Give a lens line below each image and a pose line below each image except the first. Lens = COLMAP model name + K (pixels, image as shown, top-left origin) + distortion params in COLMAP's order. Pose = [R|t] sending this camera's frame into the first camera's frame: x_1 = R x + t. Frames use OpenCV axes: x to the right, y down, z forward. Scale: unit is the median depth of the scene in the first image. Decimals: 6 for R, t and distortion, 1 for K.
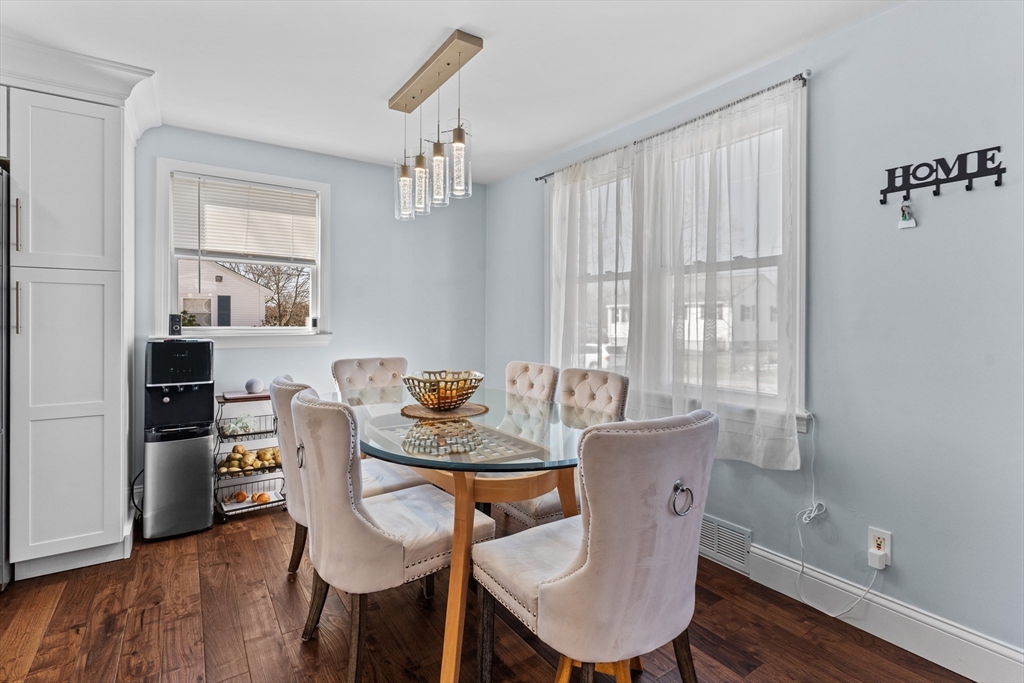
lens RADIAL K [[486.6, 0, 506.1], [0, 486.6, 322.4], [0, 0, 1]] dist [0.000469, 0.000492]
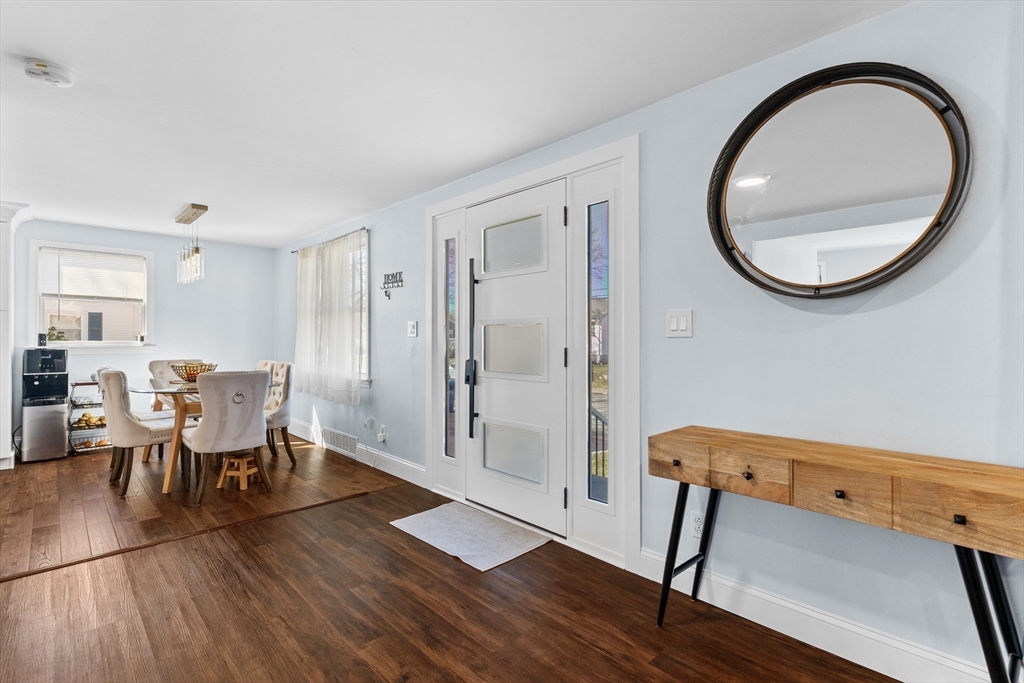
lens RADIAL K [[490.9, 0, 515.8], [0, 490.9, 338.4], [0, 0, 1]] dist [-0.001474, -0.000140]
pose [[0.984983, -0.000582, 0.172648, 0.700493], [0.000695, 1.000000, -0.000591, 0.001803], [-0.172648, 0.000702, 0.984983, -1.041244]]
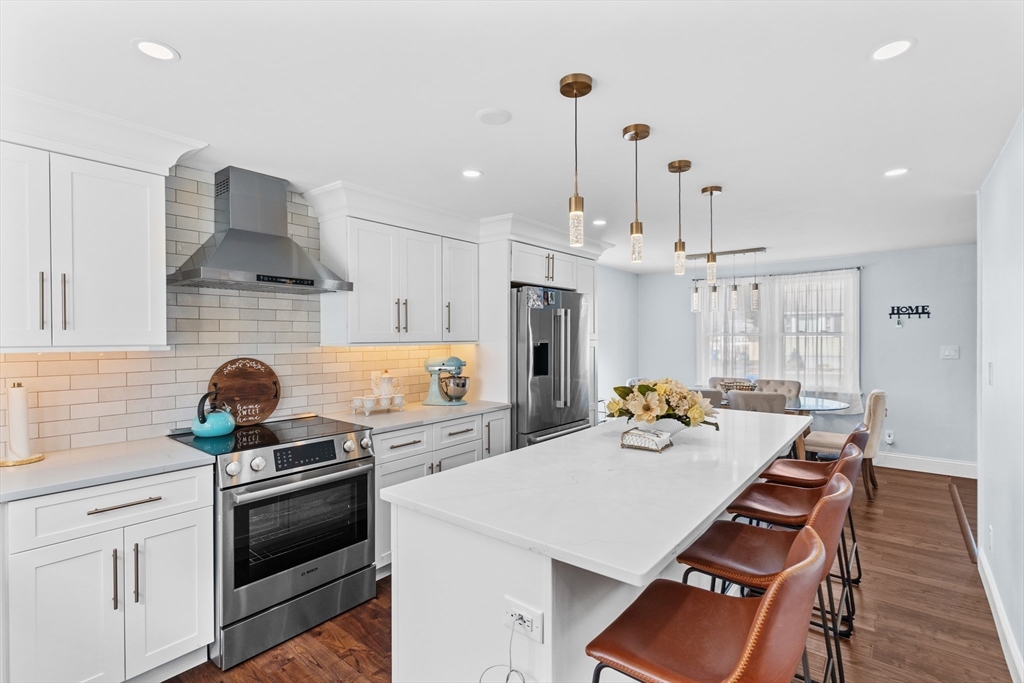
lens RADIAL K [[497.1, 0, 487.2], [0, 497.1, 343.7], [0, 0, 1]] dist [-0.000232, 0.000036]
pose [[0.957769, -0.012118, 0.287284, -1.670689], [0.010138, 0.999914, 0.008376, -0.099493], [-0.287361, -0.005110, 0.957809, -0.806409]]
